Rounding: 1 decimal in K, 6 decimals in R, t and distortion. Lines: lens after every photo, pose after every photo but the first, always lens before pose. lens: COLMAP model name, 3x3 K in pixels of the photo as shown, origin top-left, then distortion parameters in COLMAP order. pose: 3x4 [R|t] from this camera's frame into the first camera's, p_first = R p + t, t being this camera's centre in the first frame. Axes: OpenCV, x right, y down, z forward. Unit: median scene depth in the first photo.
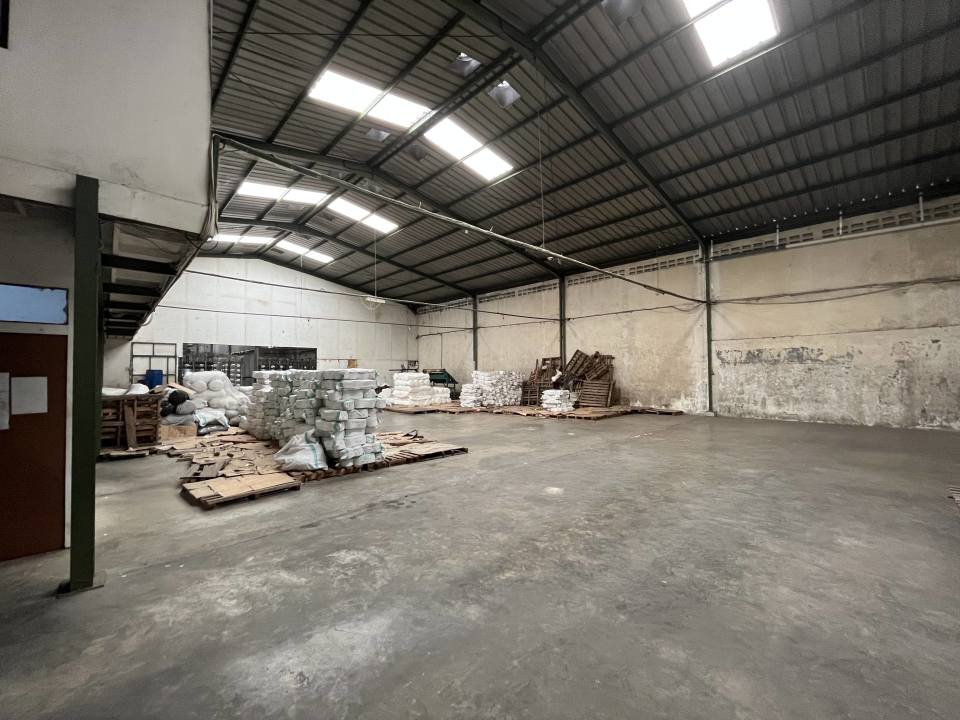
lens RADIAL K [[390.9, 0, 478.8], [0, 390.9, 359.1], [0, 0, 1]] dist [-0.003366, -0.000086]
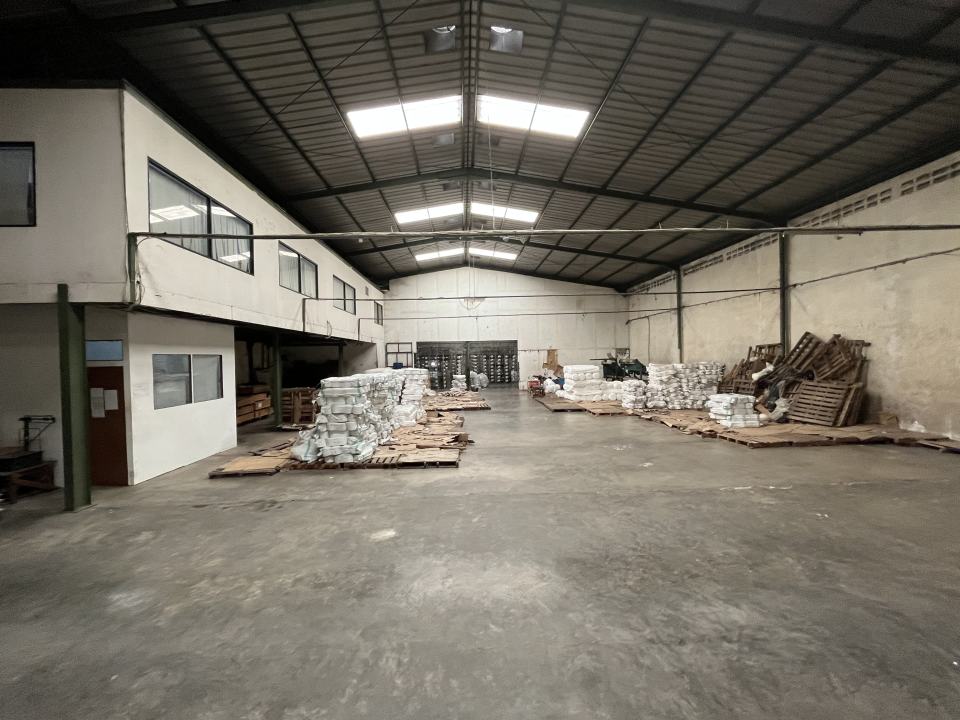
lens RADIAL K [[390.9, 0, 478.8], [0, 390.9, 359.1], [0, 0, 1]] dist [-0.003366, -0.000086]
pose [[0.748185, -0.004581, -0.663474, 0.288392], [0.035487, 0.998821, 0.033121, -0.020813], [0.662540, -0.048326, 0.747466, 0.164914]]
